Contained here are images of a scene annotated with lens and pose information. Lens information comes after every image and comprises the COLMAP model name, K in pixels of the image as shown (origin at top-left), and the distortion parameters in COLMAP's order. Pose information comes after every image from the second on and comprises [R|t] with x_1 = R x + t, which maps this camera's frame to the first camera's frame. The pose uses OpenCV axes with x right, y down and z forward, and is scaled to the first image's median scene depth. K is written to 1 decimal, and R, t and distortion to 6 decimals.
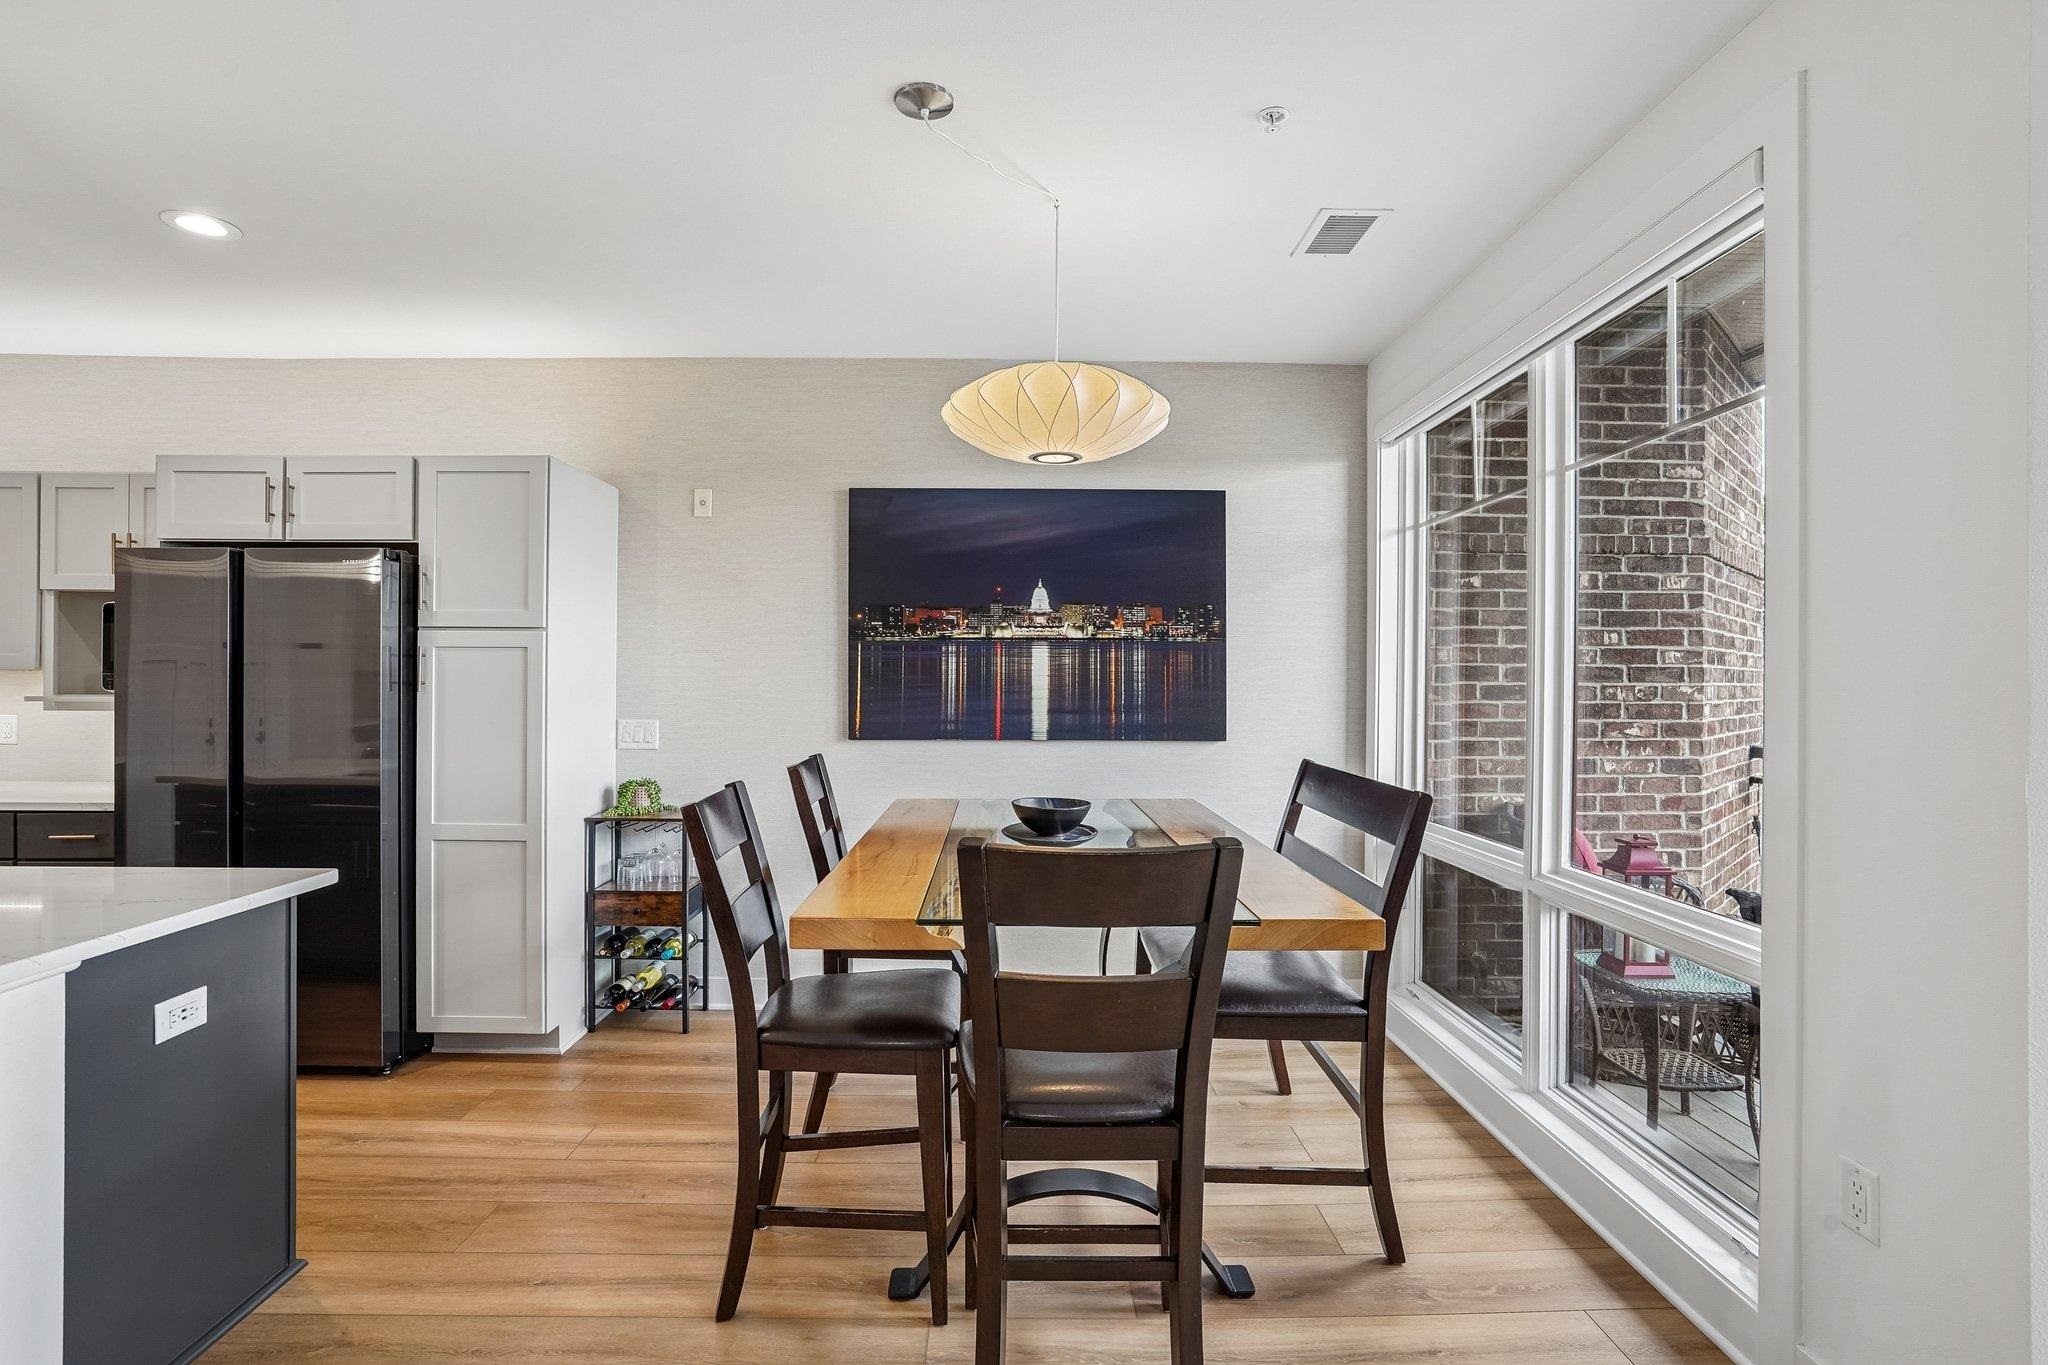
lens RADIAL K [[994.0, 0, 1013.9], [0, 994.0, 676.1], [0, 0, 1]] dist [-0.042120, 0.021331]
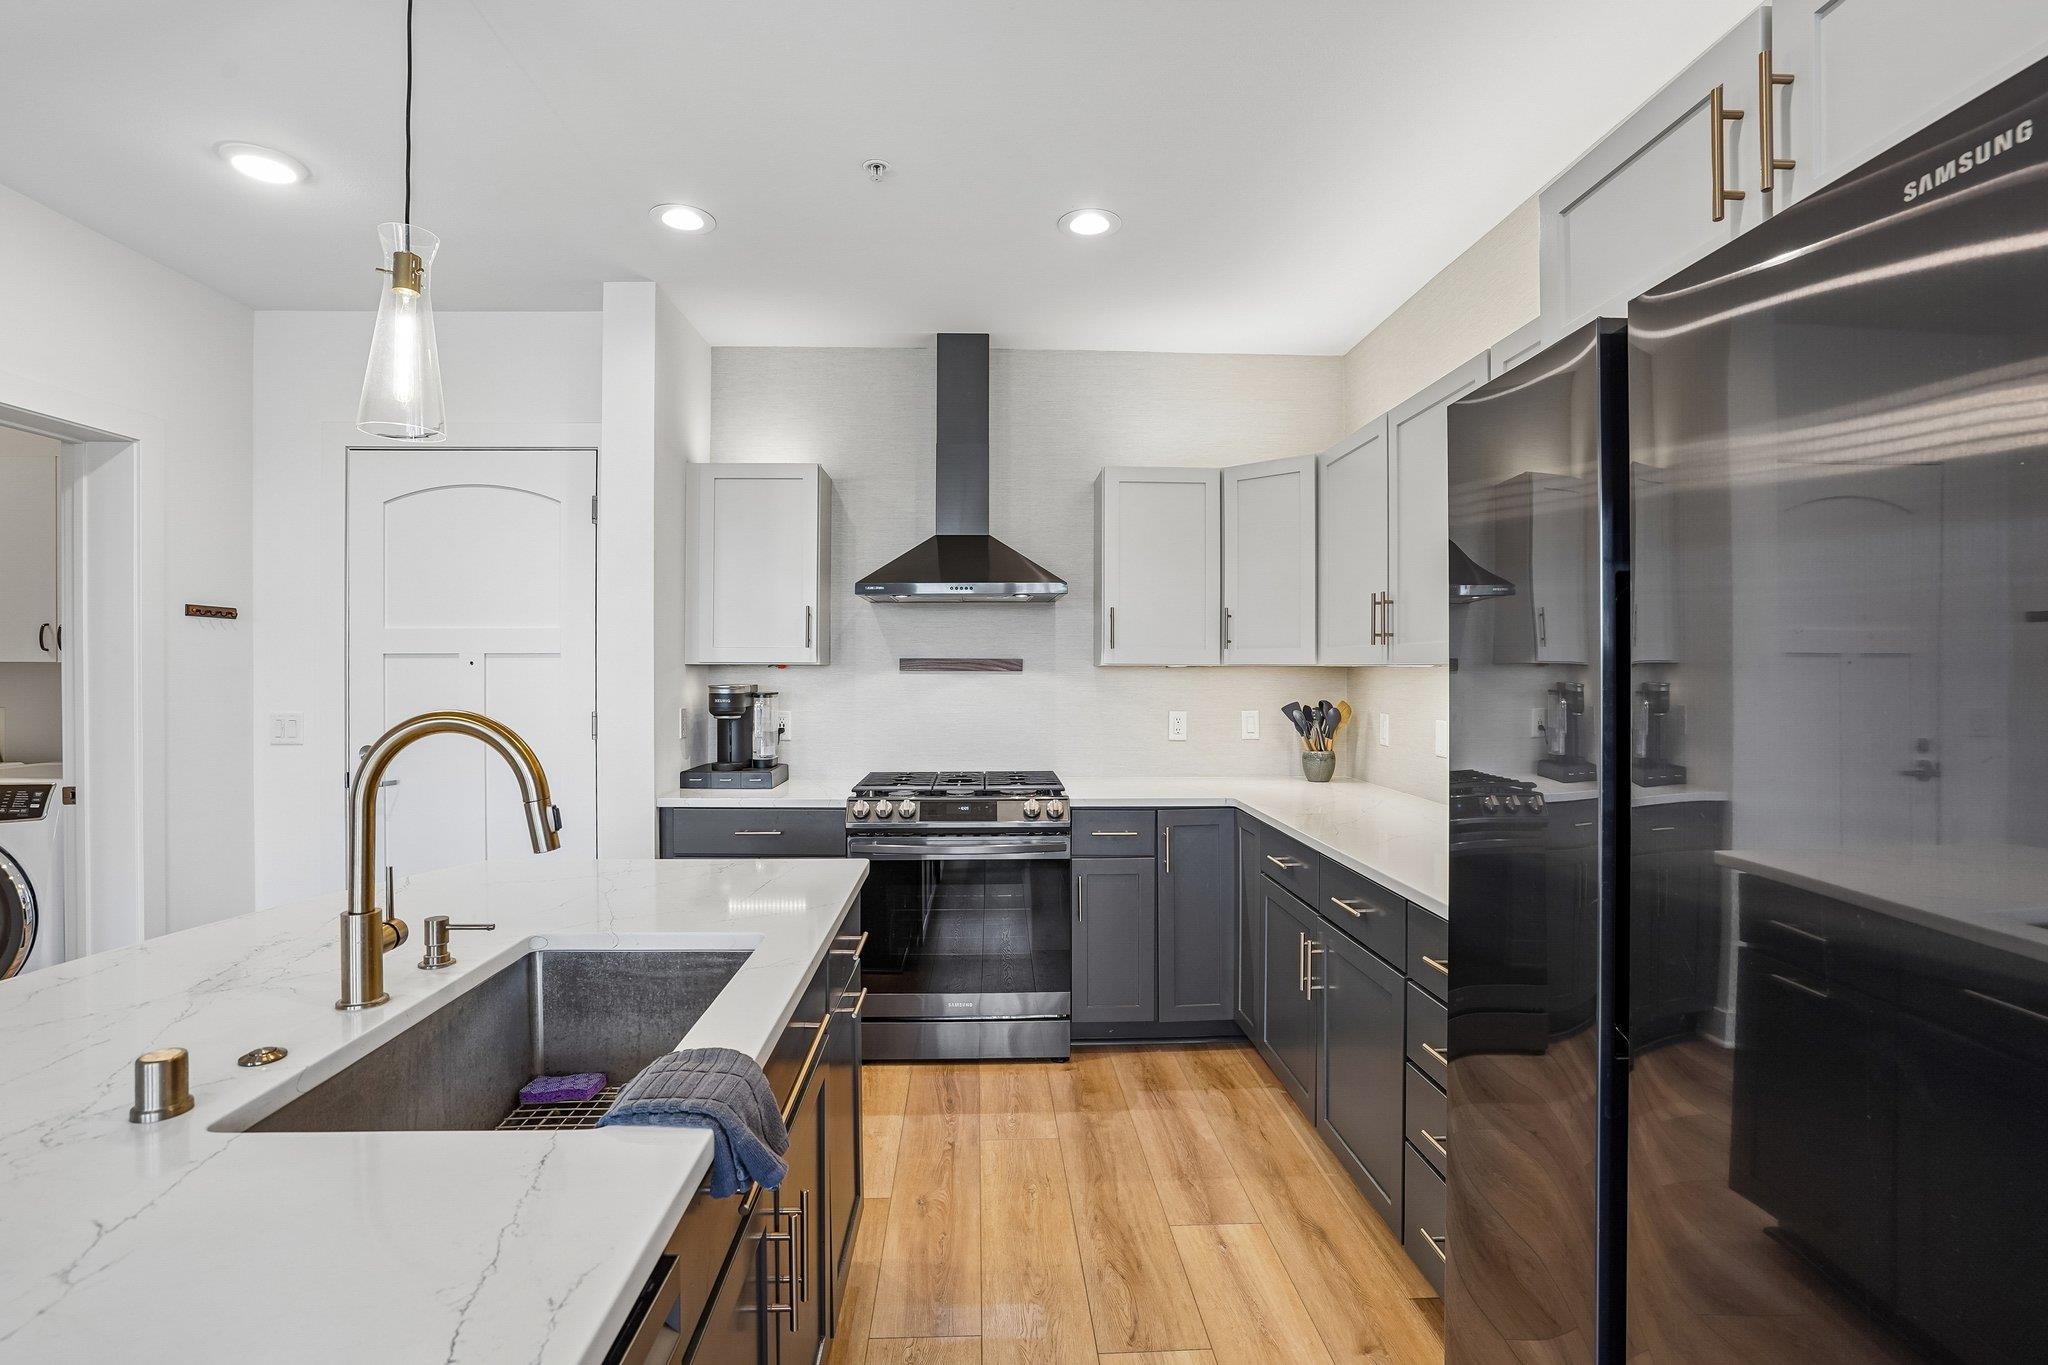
lens RADIAL K [[960.0, 0, 1019.0], [0, 960.0, 668.8], [0, 0, 1]] dist [-0.047947, 0.019929]
pose [[0.029254, -0.008306, -0.999537, -0.375435], [0.005295, 0.999953, -0.008155, -0.000123], [0.999558, -0.005054, 0.029297, 0.624924]]
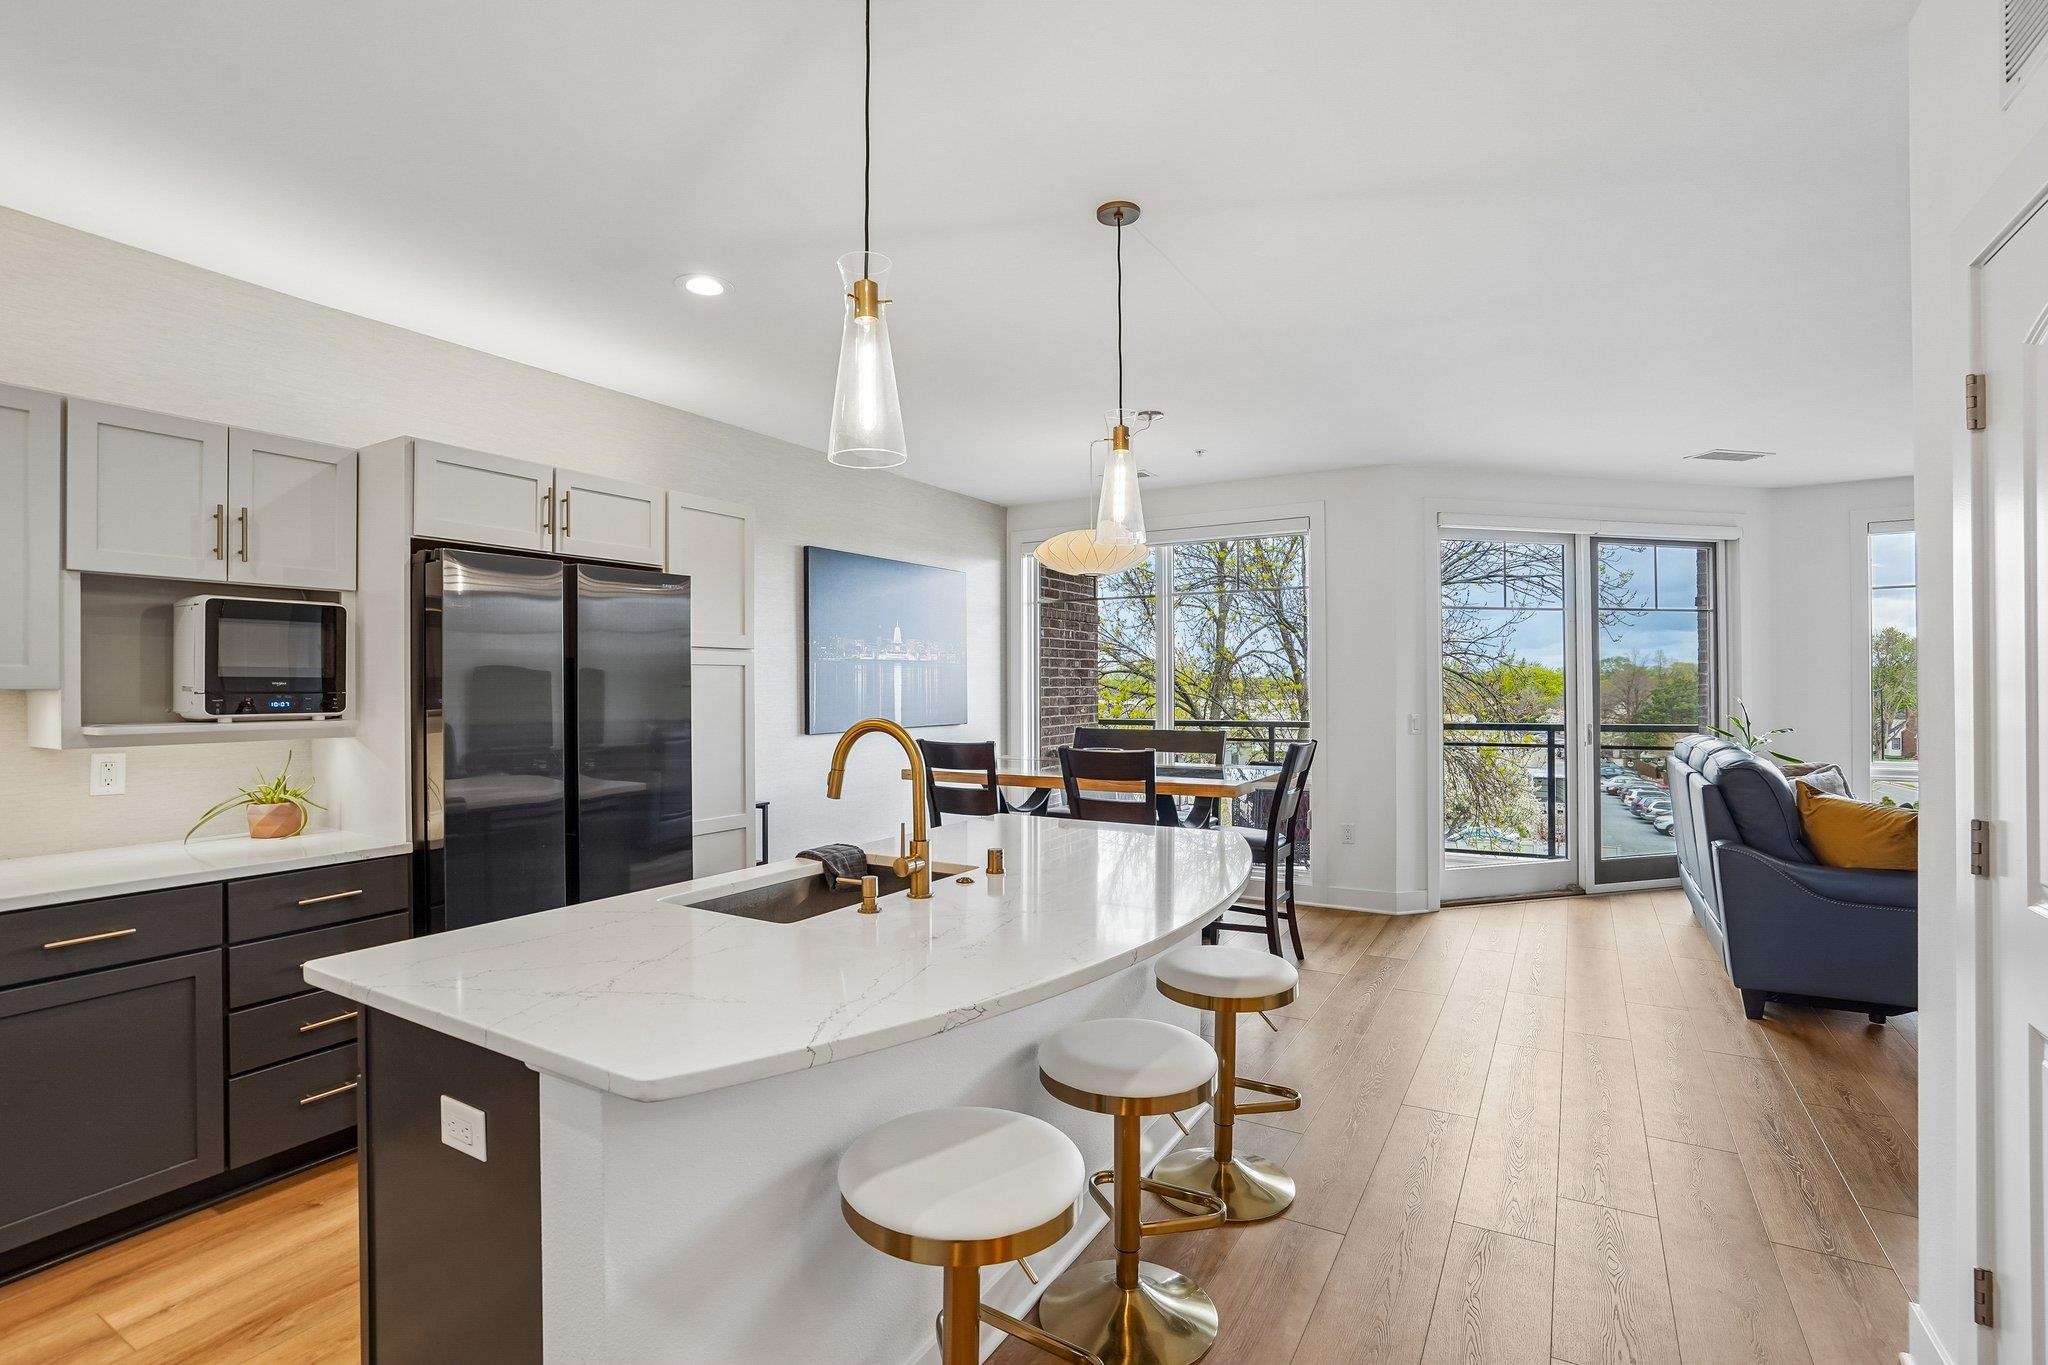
lens RADIAL K [[960.0, 0, 1009.4], [0, 960.0, 682.5], [0, 0, 1]] dist [-0.047947, 0.019929]
pose [[0.523619, -0.005607, 0.851934, -1.117737], [0.001706, 0.999983, 0.005533, -0.012447], [-0.851951, -0.001444, 0.523620, 0.100648]]
